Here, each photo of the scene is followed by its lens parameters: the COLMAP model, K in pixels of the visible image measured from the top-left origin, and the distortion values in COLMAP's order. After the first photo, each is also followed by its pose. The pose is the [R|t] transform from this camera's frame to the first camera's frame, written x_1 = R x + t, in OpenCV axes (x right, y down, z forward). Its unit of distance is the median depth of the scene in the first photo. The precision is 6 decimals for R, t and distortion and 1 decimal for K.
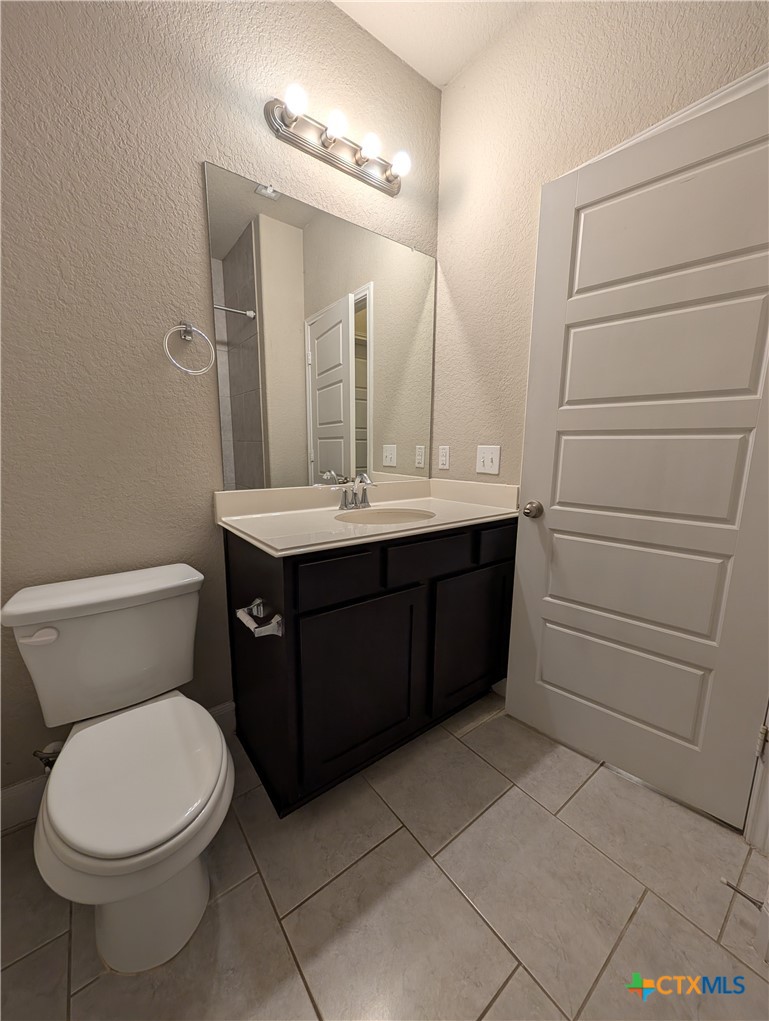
lens RADIAL K [[385.4, 0, 384.5], [0, 385.4, 510.5], [0, 0, 1]] dist [-0.001127, 0.000392]
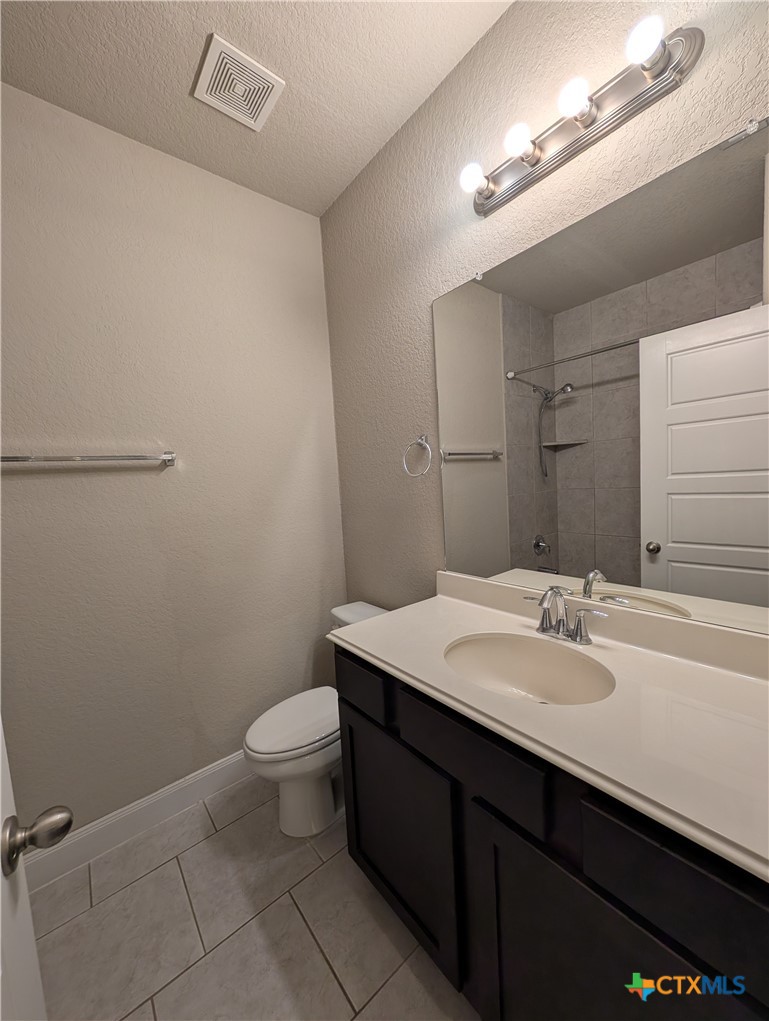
lens RADIAL K [[385.4, 0, 384.5], [0, 385.4, 510.5], [0, 0, 1]] dist [-0.001127, 0.000392]
pose [[0.025226, 0.067291, -0.997414, 0.734982], [-0.102546, 0.992643, 0.064376, -0.301504], [0.994408, 0.100657, 0.031941, 0.829049]]
